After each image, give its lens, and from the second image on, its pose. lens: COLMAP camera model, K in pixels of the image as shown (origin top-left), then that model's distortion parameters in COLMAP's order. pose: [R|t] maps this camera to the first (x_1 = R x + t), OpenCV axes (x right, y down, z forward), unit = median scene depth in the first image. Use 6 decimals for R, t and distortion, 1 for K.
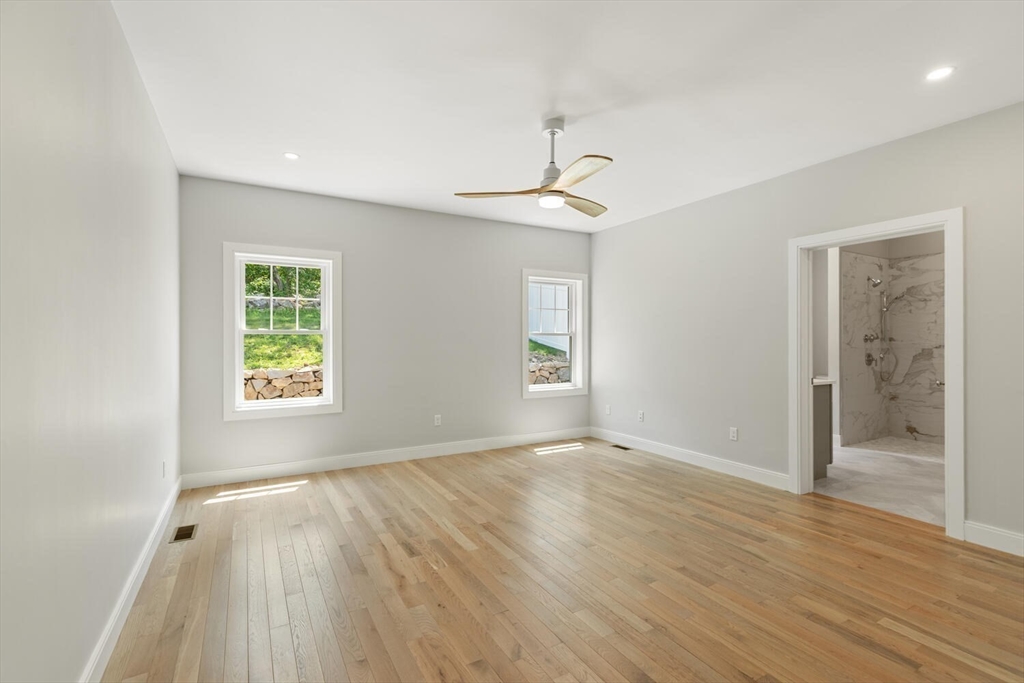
lens RADIAL K [[474.1, 0, 501.5], [0, 474.1, 353.4], [0, 0, 1]] dist [0.000922, 0.000190]
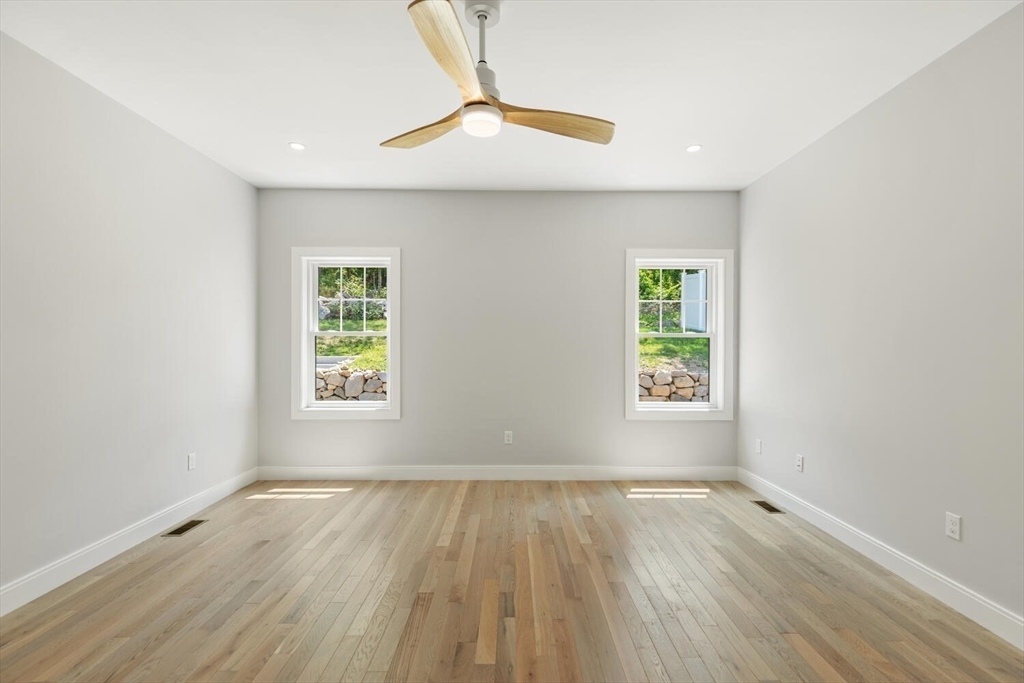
lens RADIAL K [[460.3, 0, 513.6], [0, 460.3, 354.3], [0, 0, 1]] dist [0.001259, 0.000126]
pose [[0.874614, 0.013266, -0.484639, 0.306840], [-0.017252, 0.999844, -0.003766, -0.004536], [0.484513, 0.011655, 0.874706, 0.327935]]
